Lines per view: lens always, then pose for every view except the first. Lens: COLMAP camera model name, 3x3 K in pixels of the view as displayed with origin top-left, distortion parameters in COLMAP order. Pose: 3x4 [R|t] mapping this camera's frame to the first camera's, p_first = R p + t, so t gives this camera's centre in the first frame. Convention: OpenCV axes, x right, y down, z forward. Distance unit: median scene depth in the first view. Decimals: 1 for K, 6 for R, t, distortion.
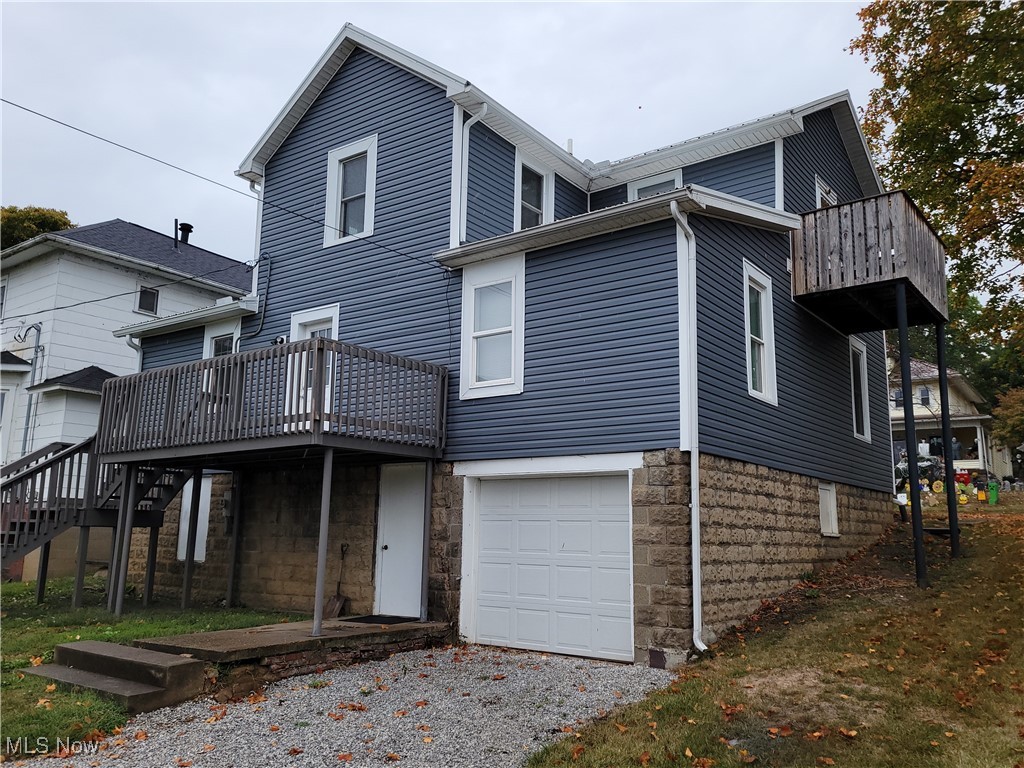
lens RADIAL K [[762.5, 0, 498.6], [0, 762.5, 385.9], [0, 0, 1]] dist [0.068034, -0.050225]
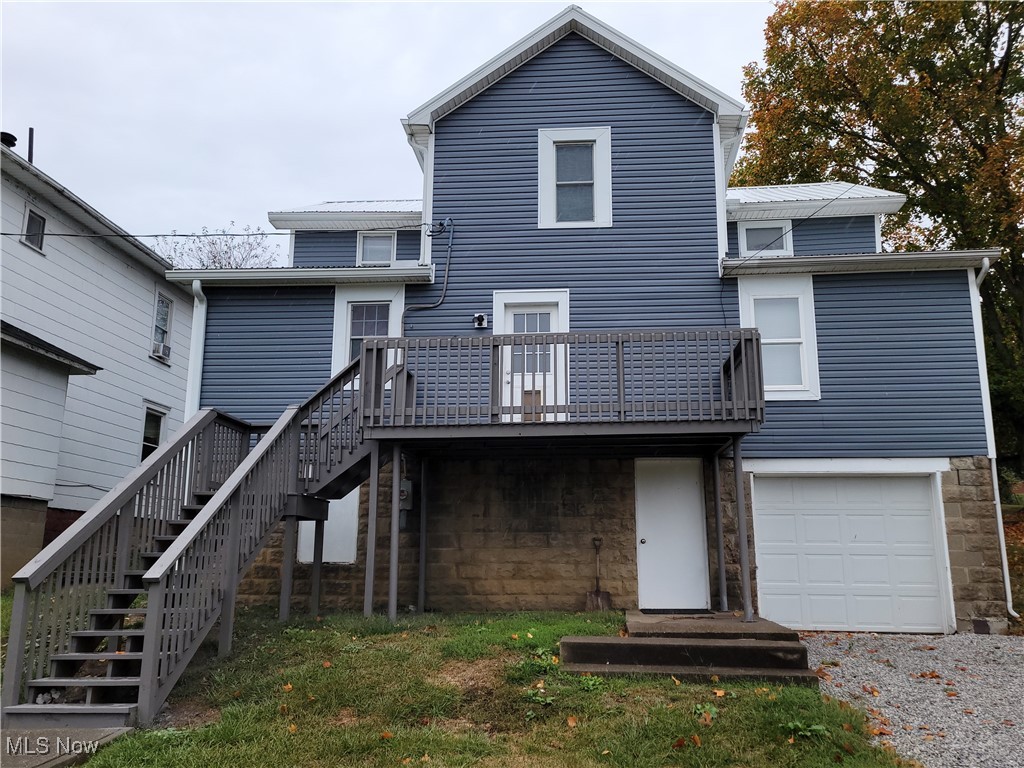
lens RADIAL K [[762.5, 0, 498.6], [0, 762.5, 385.9], [0, 0, 1]] dist [0.068034, -0.050225]
pose [[0.866080, 0.095737, 0.490652, -0.810852], [-0.085134, 0.995400, -0.043950, 0.068607], [-0.492603, -0.003707, 0.870246, 0.222750]]
